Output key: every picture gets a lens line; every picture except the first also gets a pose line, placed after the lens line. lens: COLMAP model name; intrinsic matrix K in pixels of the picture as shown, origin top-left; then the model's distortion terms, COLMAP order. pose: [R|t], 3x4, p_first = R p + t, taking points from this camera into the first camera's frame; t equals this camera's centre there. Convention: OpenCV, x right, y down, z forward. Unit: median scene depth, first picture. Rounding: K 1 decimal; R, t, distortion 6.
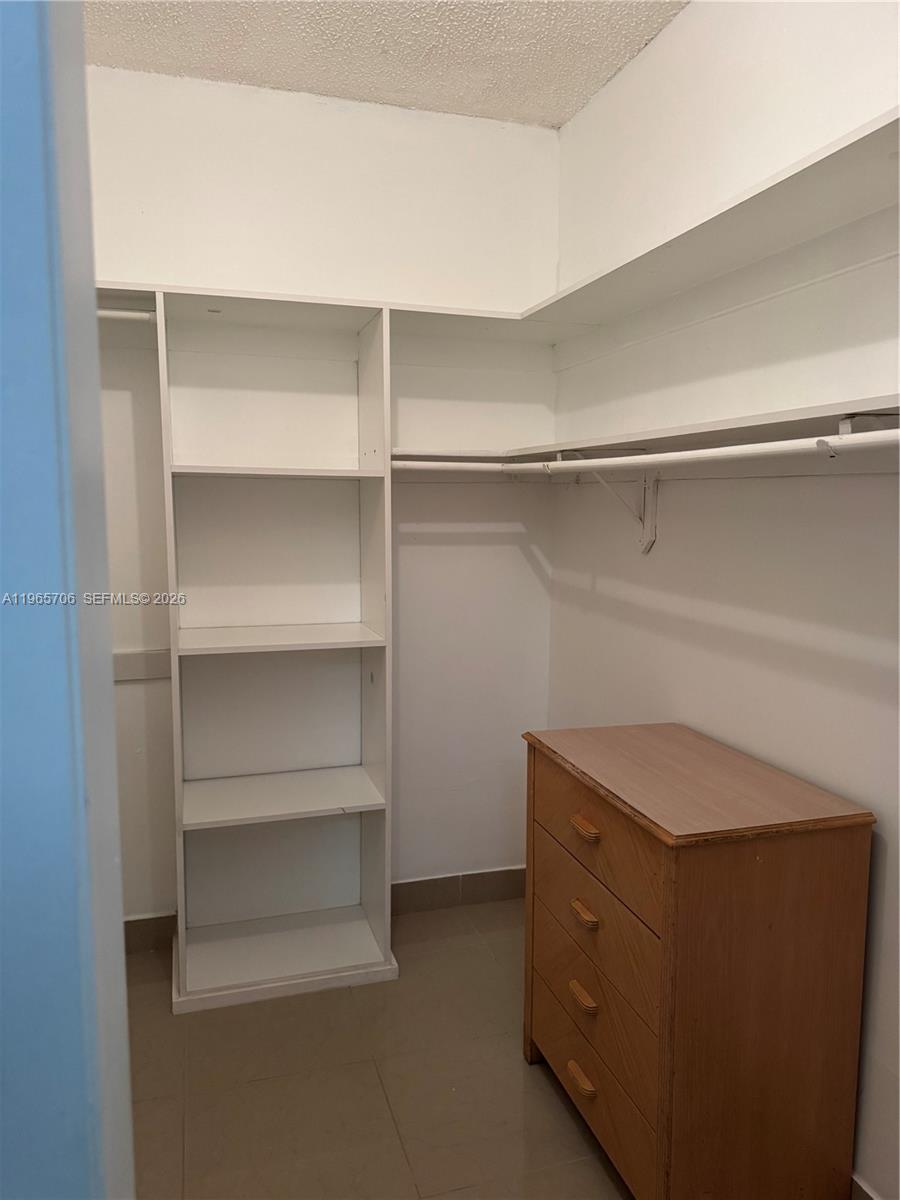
lens RADIAL K [[838.9, 0, 443.2], [0, 838.9, 606.2], [0, 0, 1]] dist [0.089044, -0.106270]
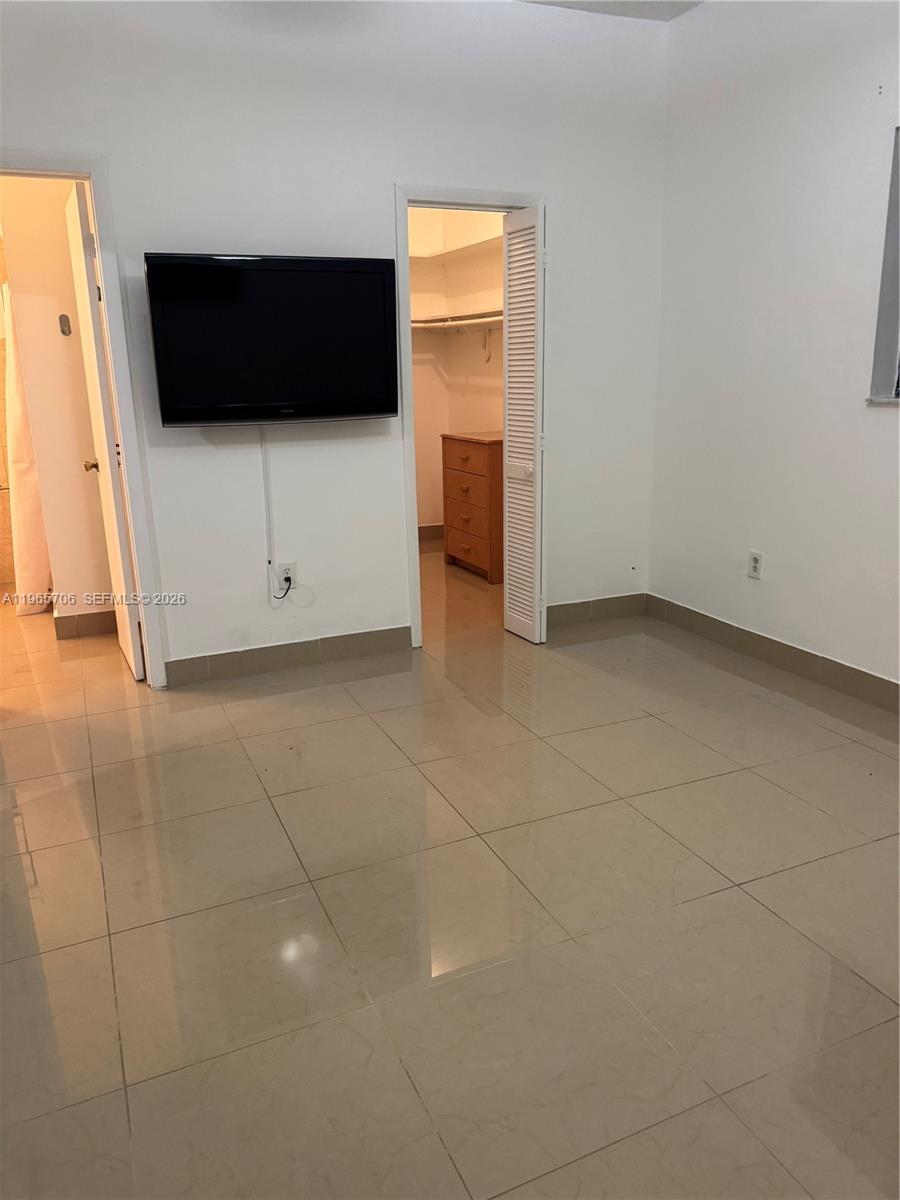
lens RADIAL K [[838.9, 0, 446.6], [0, 838.9, 604.0], [0, 0, 1]] dist [0.089044, -0.106270]
pose [[0.991483, -0.063173, 0.113885, -0.178389], [0.045233, 0.987075, 0.153744, 0.229593], [-0.122125, -0.147283, 0.981526, -1.364026]]
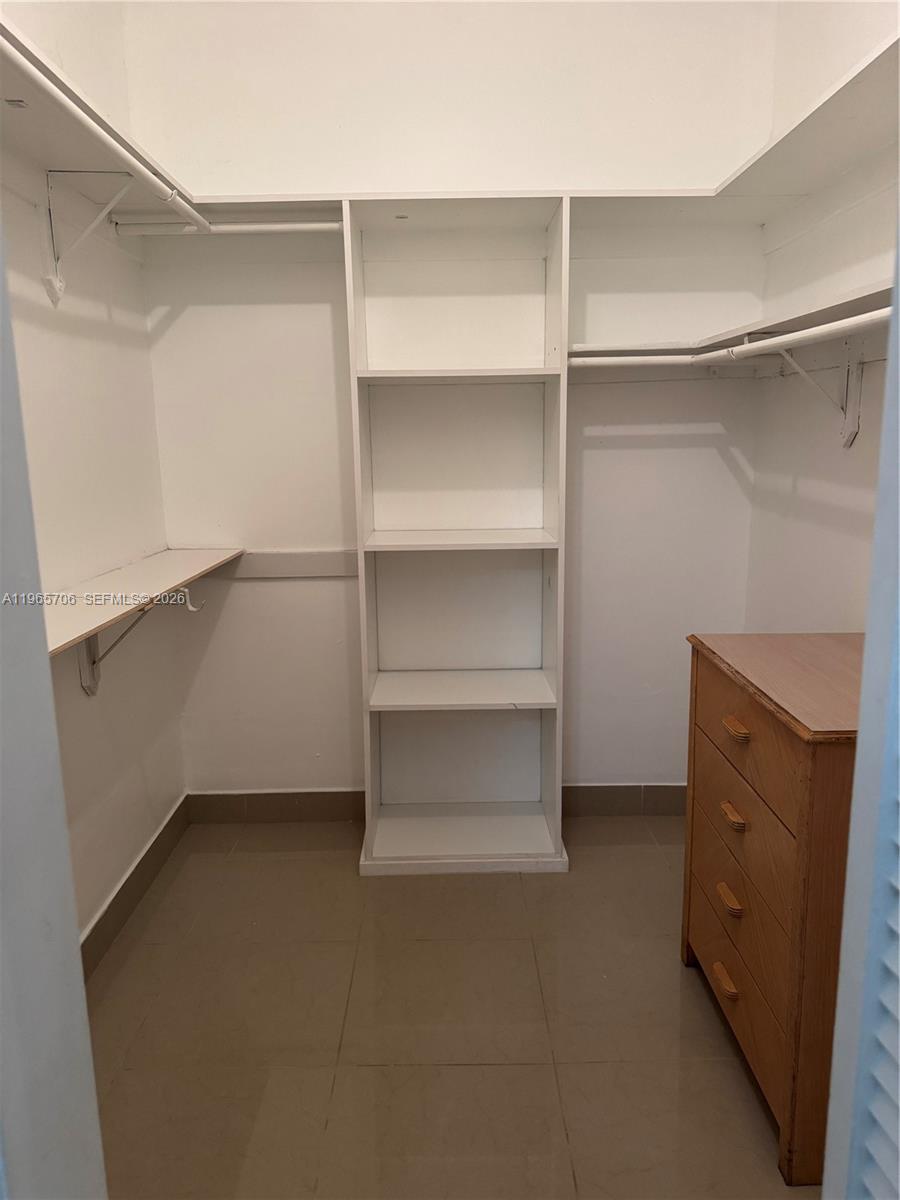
lens RADIAL K [[838.9, 0, 451.3], [0, 838.9, 595.0], [0, 0, 1]] dist [0.089044, -0.106270]
pose [[0.960678, 0.032435, -0.275764, 0.087006], [-0.014035, 0.997557, 0.068436, 0.037610], [0.277310, -0.061875, 0.958786, 0.000589]]
